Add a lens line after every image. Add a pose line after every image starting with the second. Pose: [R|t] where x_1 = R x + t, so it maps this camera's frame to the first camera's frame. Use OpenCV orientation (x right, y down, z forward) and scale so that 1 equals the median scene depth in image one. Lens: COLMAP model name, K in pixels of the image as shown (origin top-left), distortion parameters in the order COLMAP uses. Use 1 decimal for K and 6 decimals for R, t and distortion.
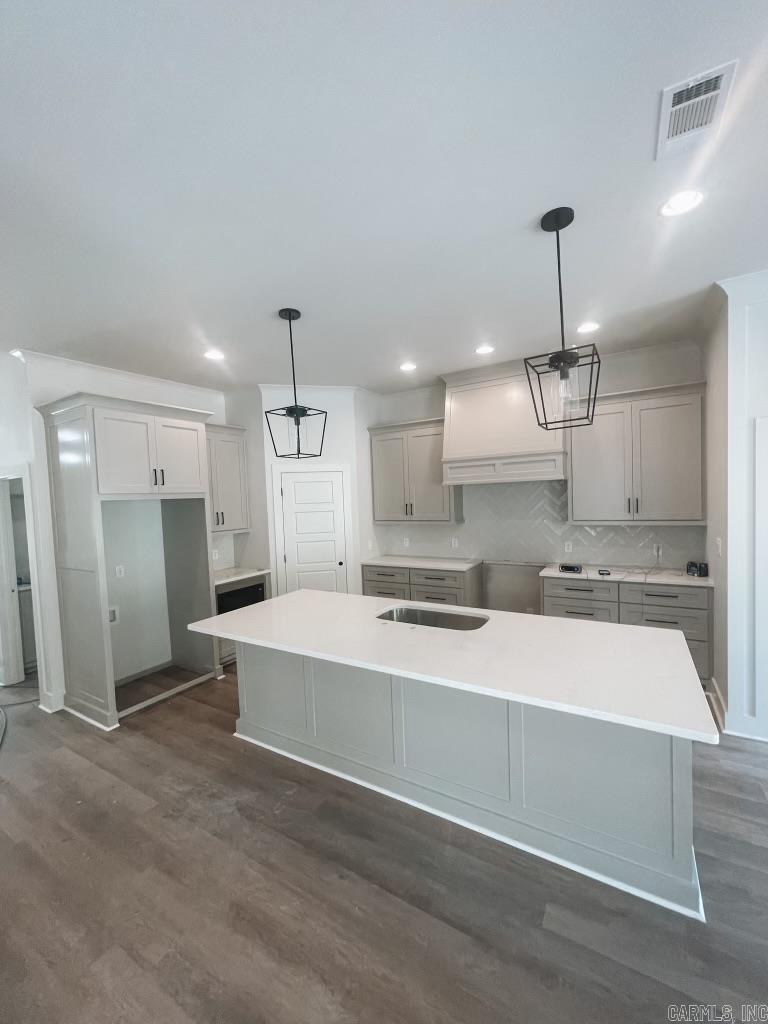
lens RADIAL K [[412.0, 0, 387.9], [0, 412.0, 513.1], [0, 0, 1]] dist [-0.002101, -0.000273]
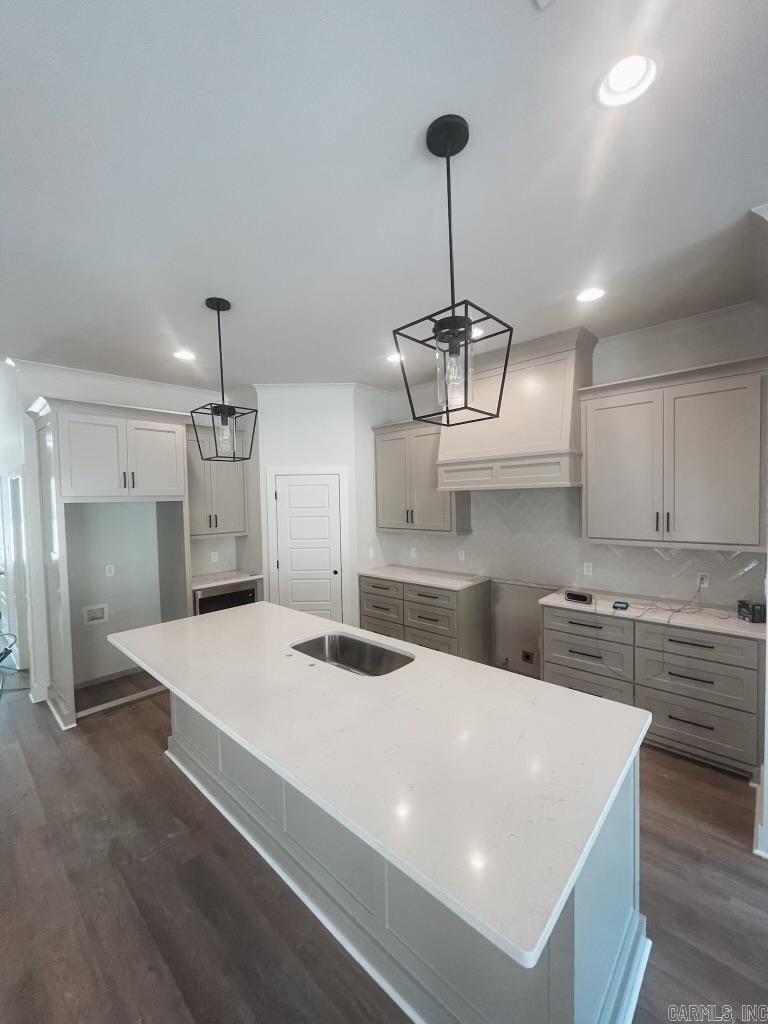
lens RADIAL K [[412.0, 0, 387.9], [0, 412.0, 513.1], [0, 0, 1]] dist [-0.002101, -0.000273]
pose [[0.979341, 0.025791, -0.200563, 0.234055], [-0.025800, 0.999664, 0.002570, -0.022560], [0.200562, 0.002658, 0.979677, 0.132496]]
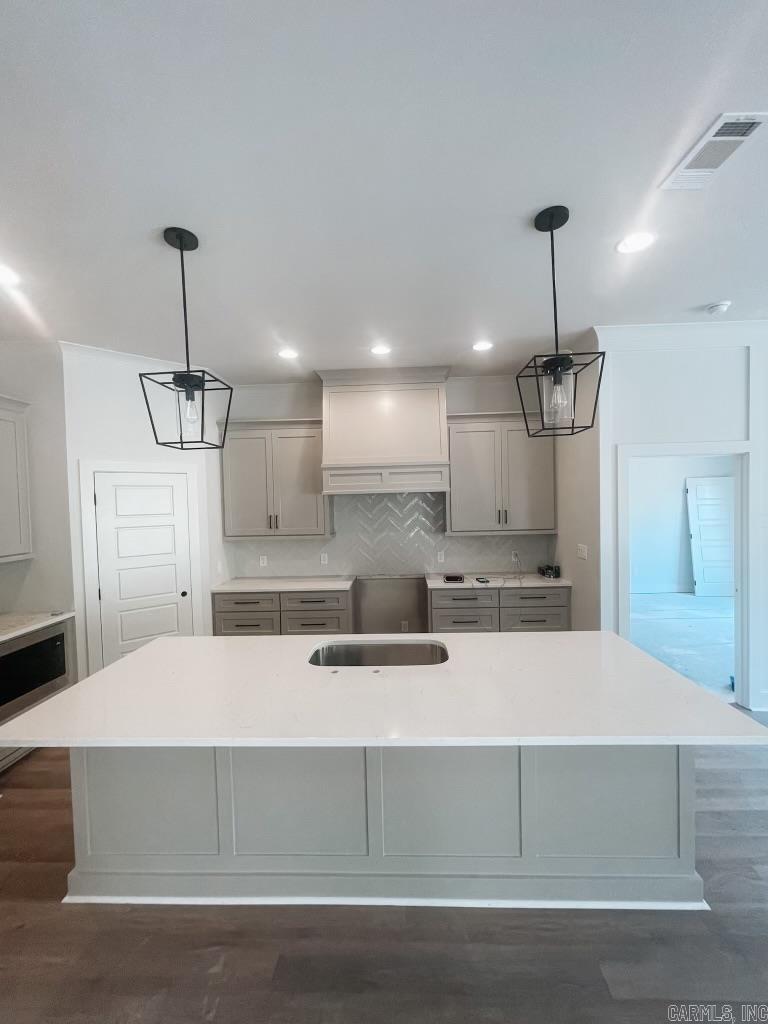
lens RADIAL K [[412.0, 0, 387.9], [0, 412.0, 513.1], [0, 0, 1]] dist [-0.002101, -0.000273]
pose [[0.876777, 0.001939, 0.480893, -0.190535], [0.012472, 0.999564, -0.026770, -0.002812], [-0.480736, 0.029469, 0.876370, 0.179908]]
